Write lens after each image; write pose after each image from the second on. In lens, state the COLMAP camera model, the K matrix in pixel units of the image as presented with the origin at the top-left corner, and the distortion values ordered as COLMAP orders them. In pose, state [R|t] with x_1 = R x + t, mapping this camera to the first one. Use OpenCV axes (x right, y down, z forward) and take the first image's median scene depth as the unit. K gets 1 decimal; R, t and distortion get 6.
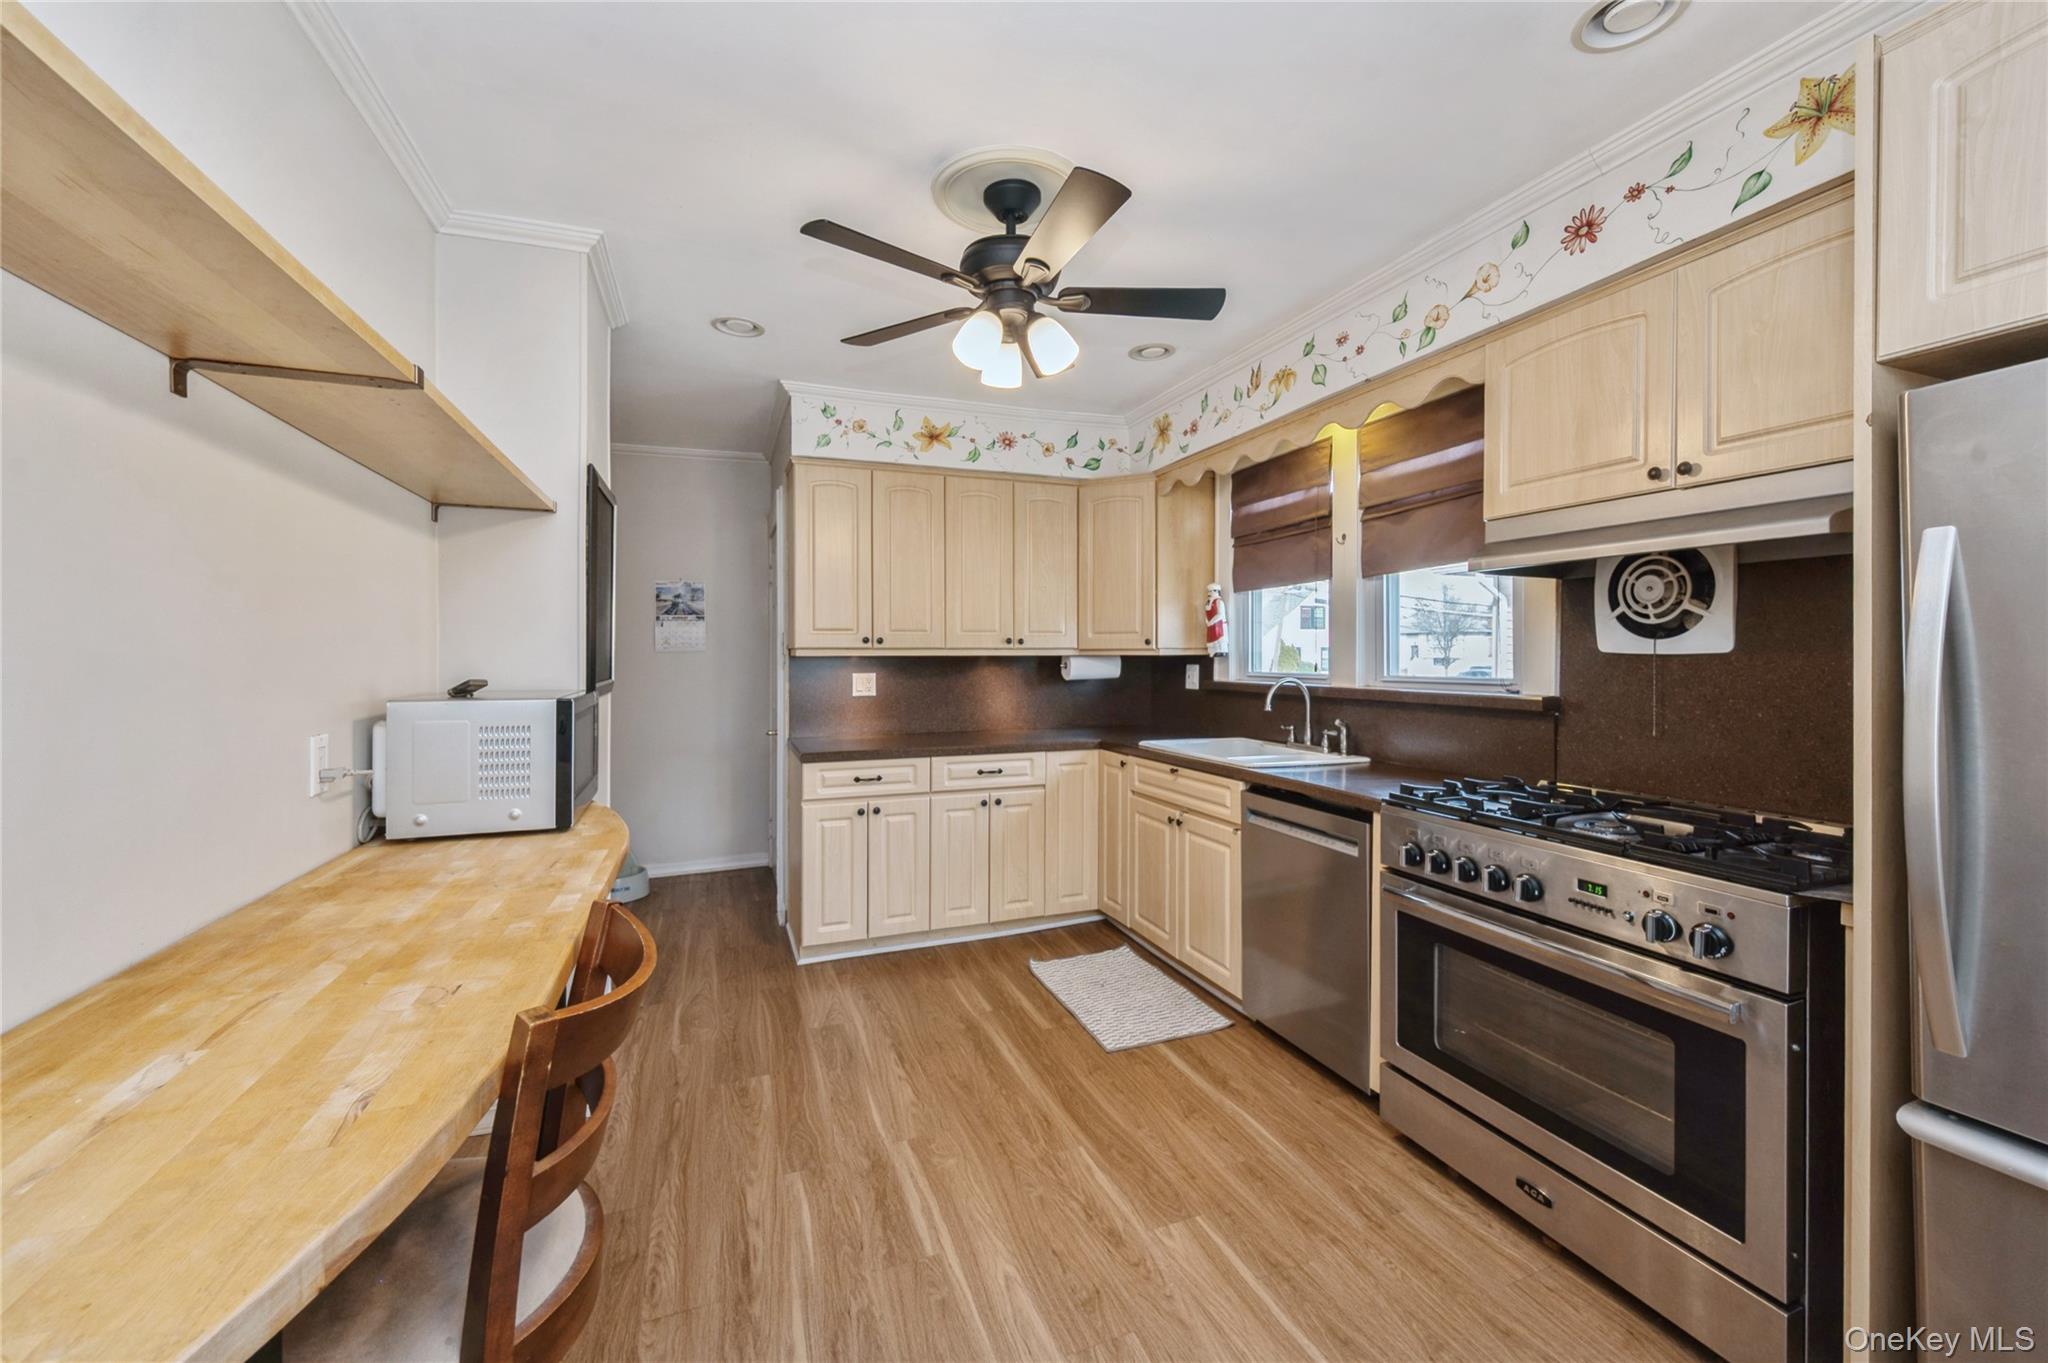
lens RADIAL K [[819.8, 0, 1034.8], [0, 819.8, 658.3], [0, 0, 1]] dist [0.000632, 0.000018]
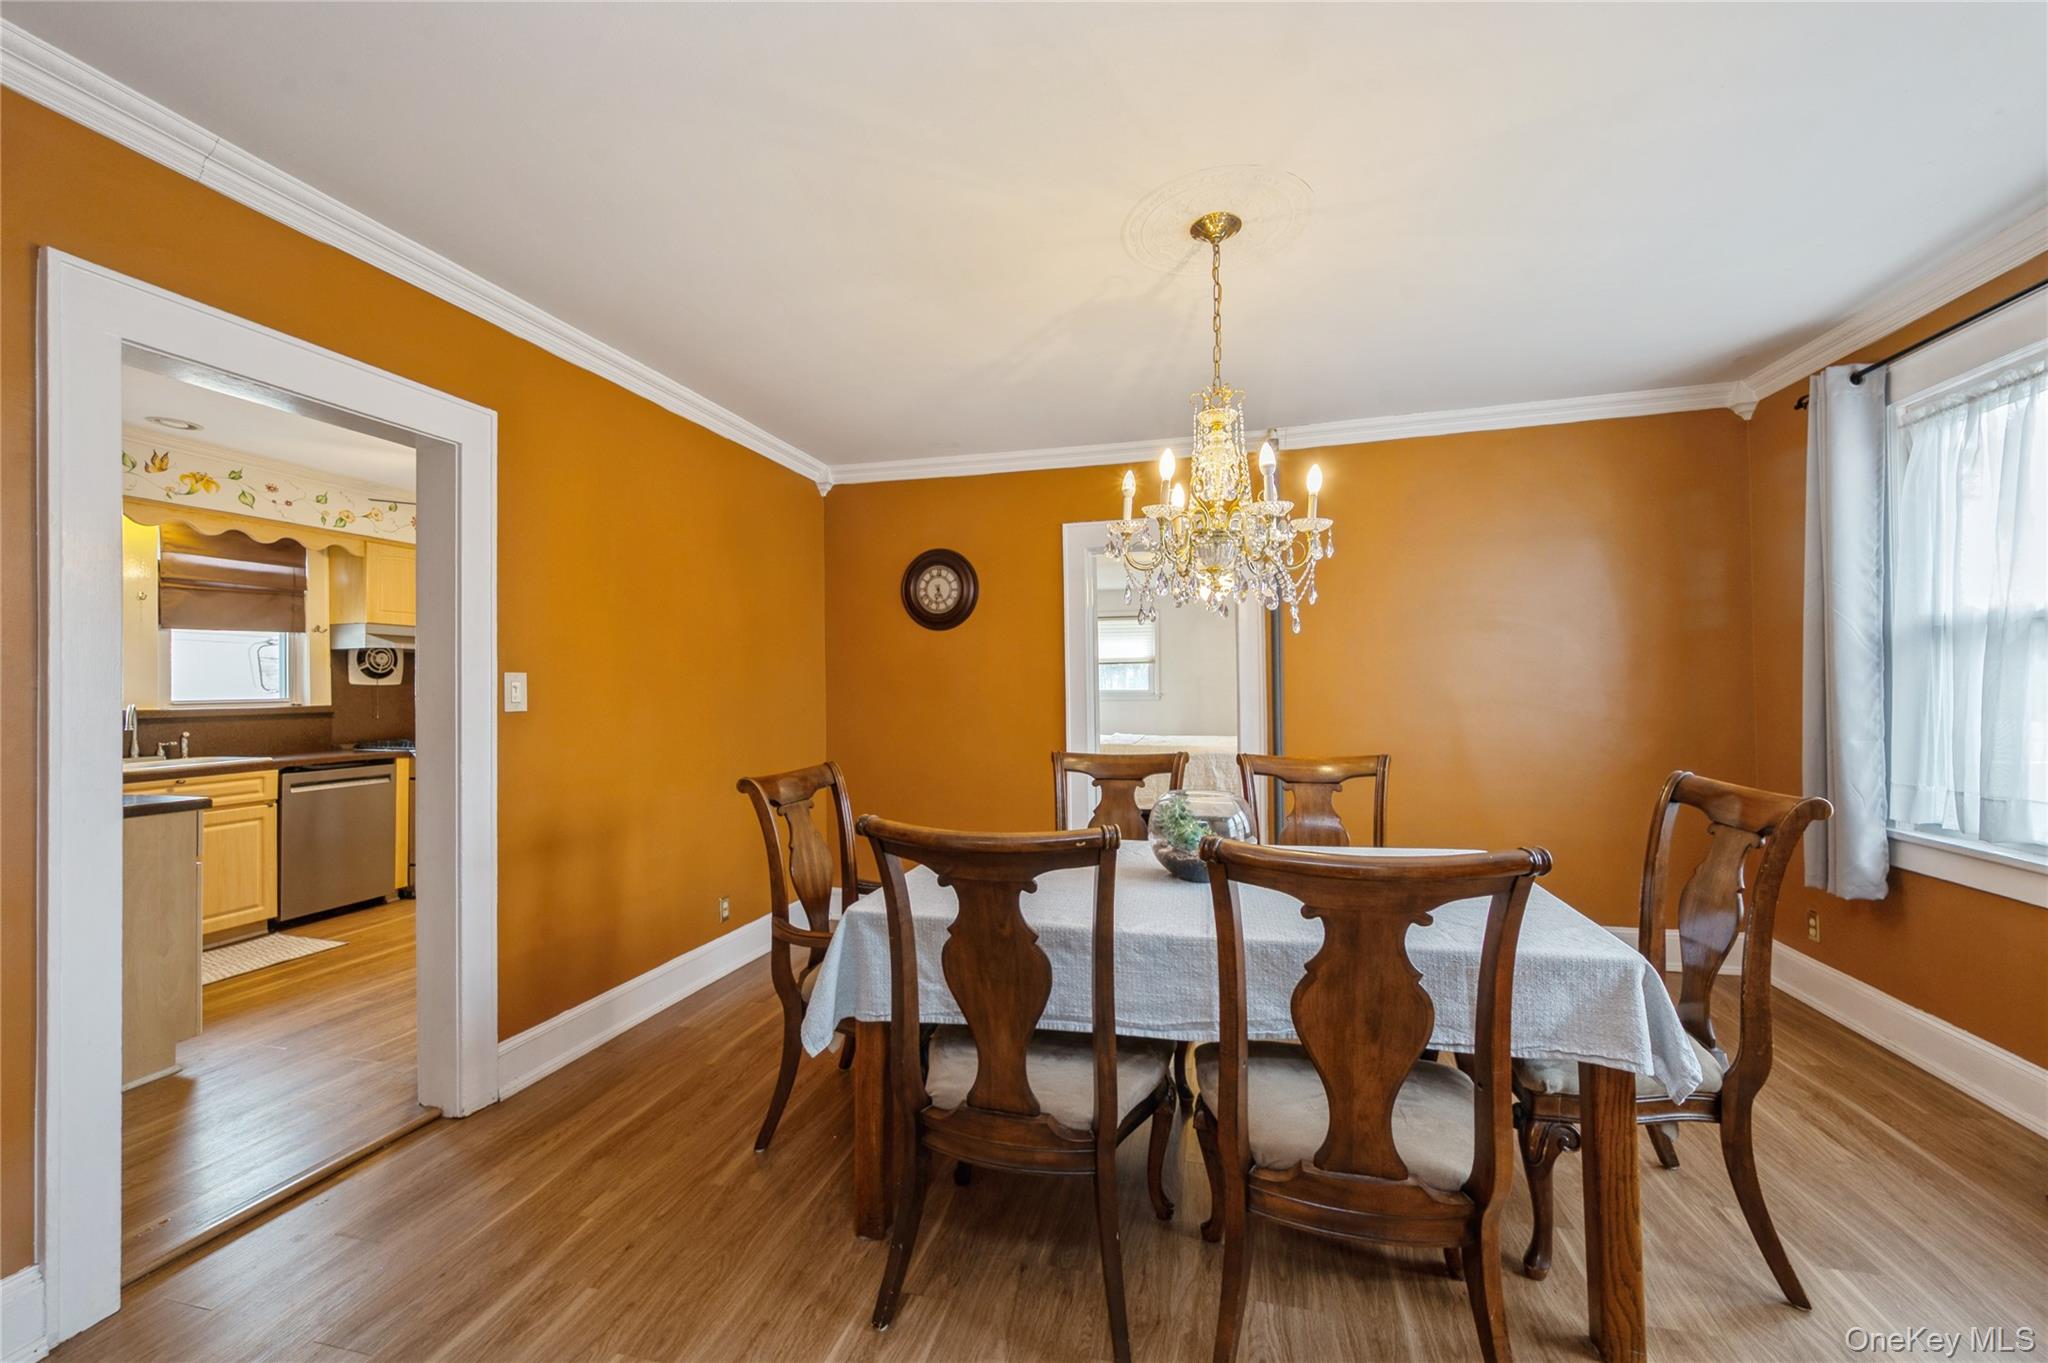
lens RADIAL K [[810.9, 0, 1024.0], [0, 810.9, 681.5], [0, 0, 1]] dist [-0.000824, 0.000094]
pose [[-0.811784, 0.006601, 0.583920, -1.906698], [0.007093, 0.999974, -0.001443, 0.002194], [-0.583914, 0.002970, -0.811810, 1.561822]]
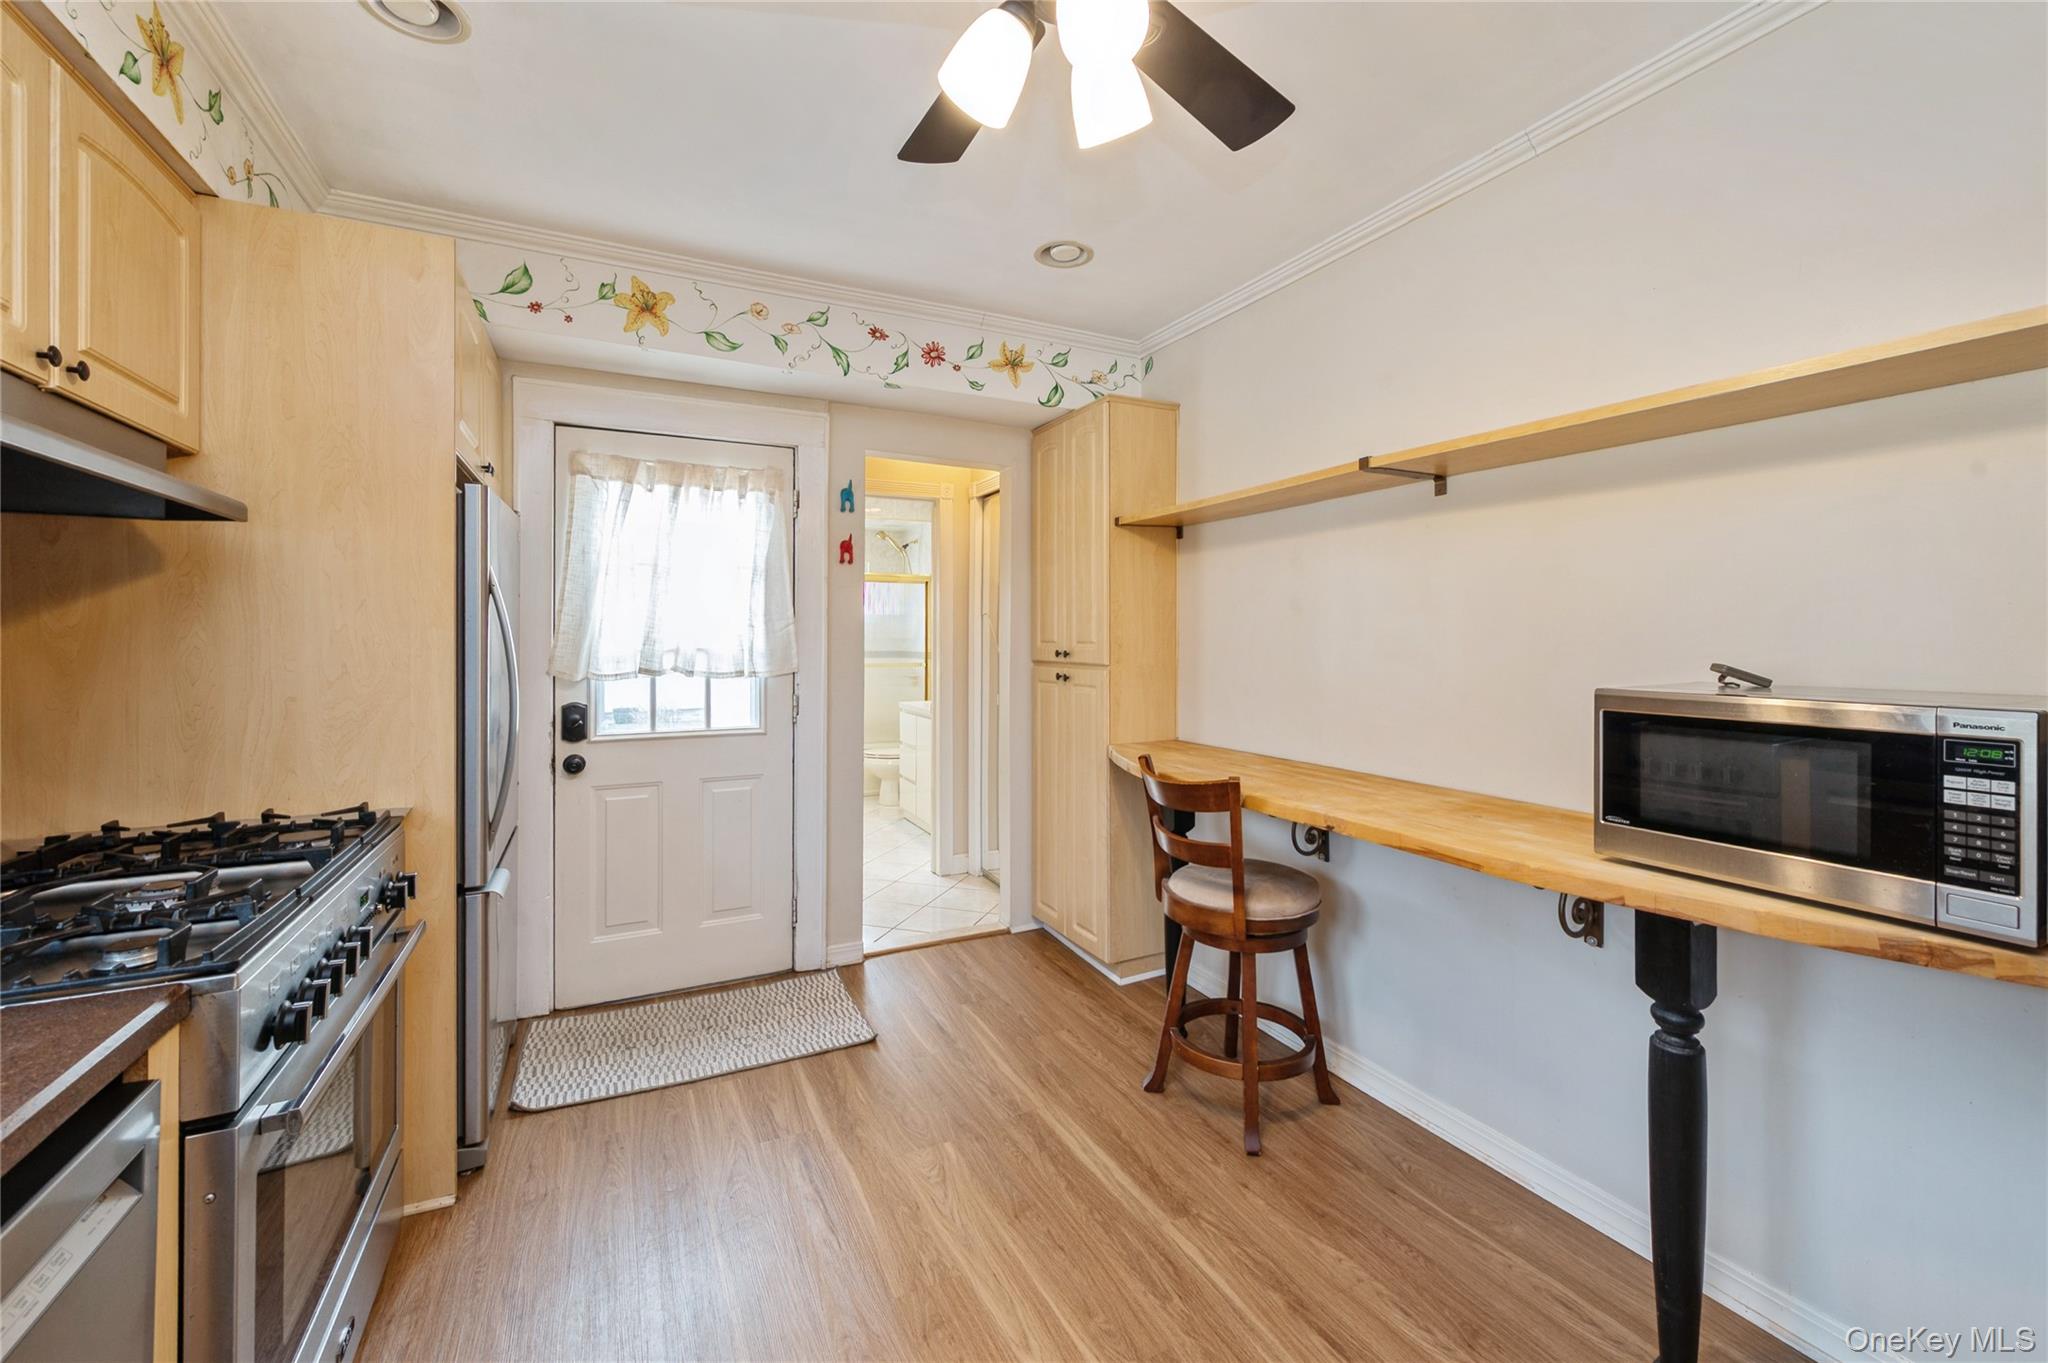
lens RADIAL K [[831.6, 0, 1024.0], [0, 831.6, 639.1], [0, 0, 1]] dist [0.002378, -0.000125]
pose [[-0.995756, 0.001983, -0.092008, 0.033621], [0.001414, 0.999980, 0.006245, -0.002611], [0.092019, 0.006088, -0.995739, 1.265286]]
